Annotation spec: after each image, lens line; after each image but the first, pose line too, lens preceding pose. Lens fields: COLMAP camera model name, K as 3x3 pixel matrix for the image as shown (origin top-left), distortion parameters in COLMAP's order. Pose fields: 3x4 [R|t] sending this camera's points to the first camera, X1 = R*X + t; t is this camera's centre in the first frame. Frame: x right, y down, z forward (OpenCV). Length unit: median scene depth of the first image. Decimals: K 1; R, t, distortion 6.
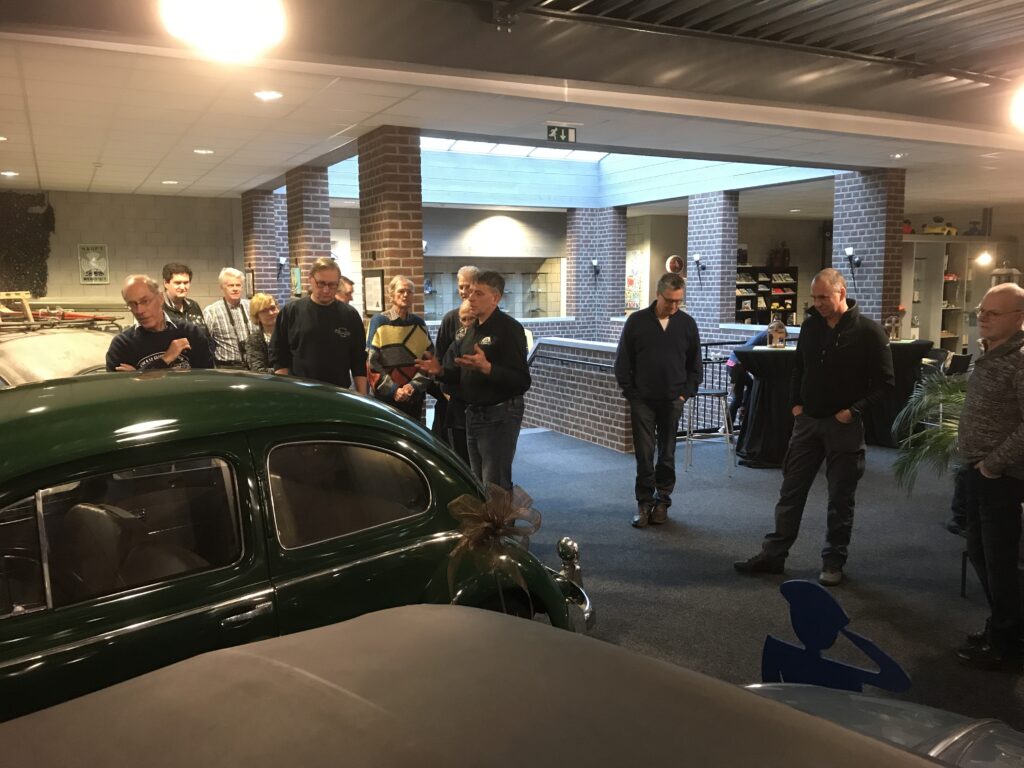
lens RADIAL K [[868.9, 0, 502.7], [0, 868.9, 394.1], [0, 0, 1]] dist [0.102091, -0.120305]
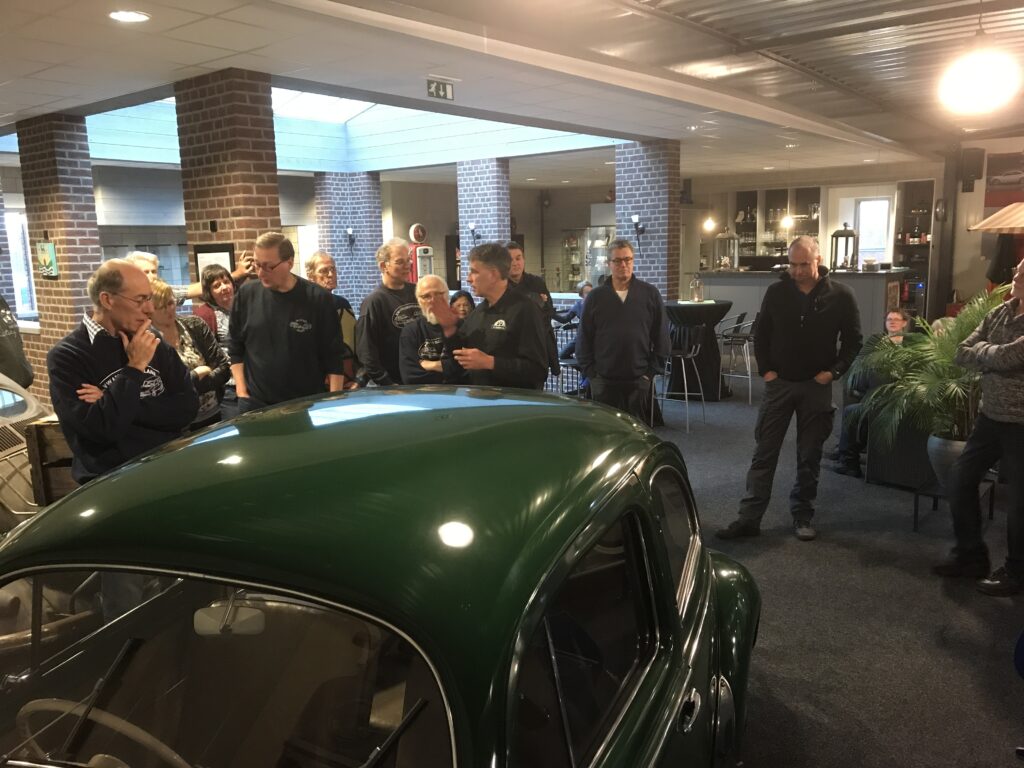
lens RADIAL K [[868.9, 0, 521.6], [0, 868.9, 402.0], [0, 0, 1]] dist [0.102091, -0.120305]
pose [[0.924095, -0.087786, 0.371943, -0.139982], [0.071146, 0.995763, 0.058256, -0.013832], [-0.375481, -0.027372, 0.926426, 0.073942]]
